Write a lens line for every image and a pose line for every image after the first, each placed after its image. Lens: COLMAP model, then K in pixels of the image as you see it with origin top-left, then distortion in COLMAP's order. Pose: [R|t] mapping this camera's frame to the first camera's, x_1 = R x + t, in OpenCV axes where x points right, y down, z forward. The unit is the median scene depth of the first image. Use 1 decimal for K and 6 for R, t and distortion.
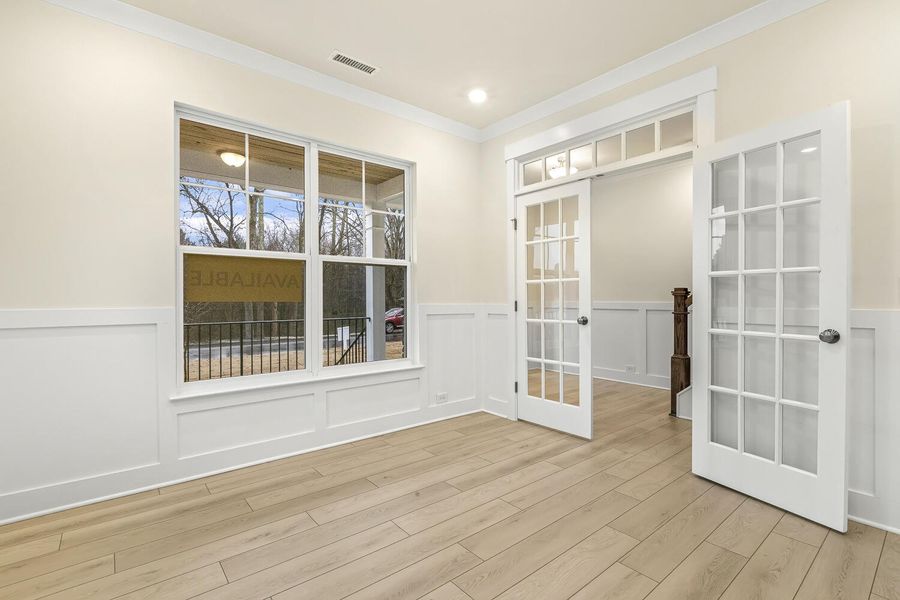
lens RADIAL K [[418.1, 0, 450.7], [0, 418.1, 297.5], [0, 0, 1]] dist [-0.004227, -0.000454]
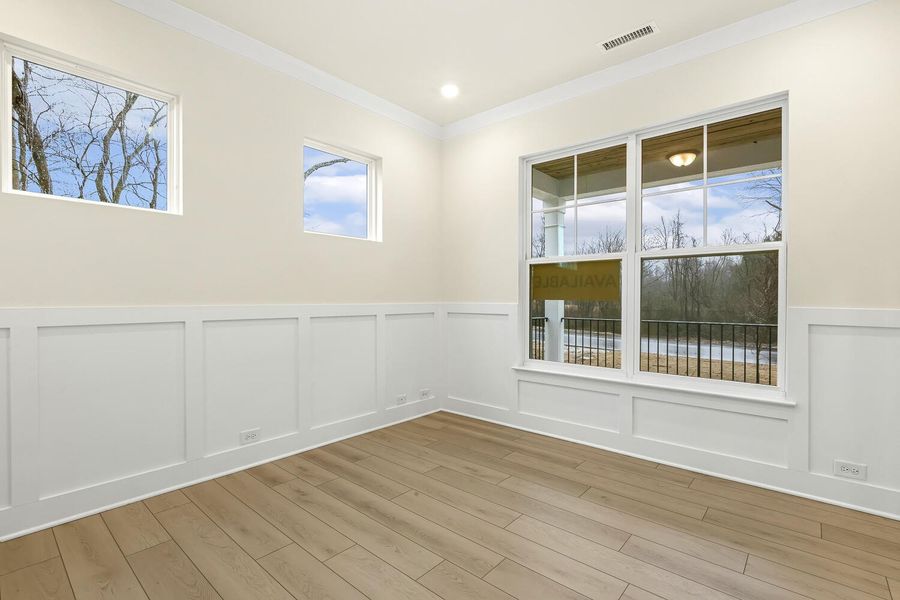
lens RADIAL K [[418.1, 0, 455.5], [0, 418.1, 302.4], [0, 0, 1]] dist [-0.004227, -0.000454]
pose [[0.167843, 0.013415, -0.985722, 0.584942], [-0.000932, 0.999909, 0.013450, 0.000095], [0.985813, -0.001338, 0.167841, 0.468042]]
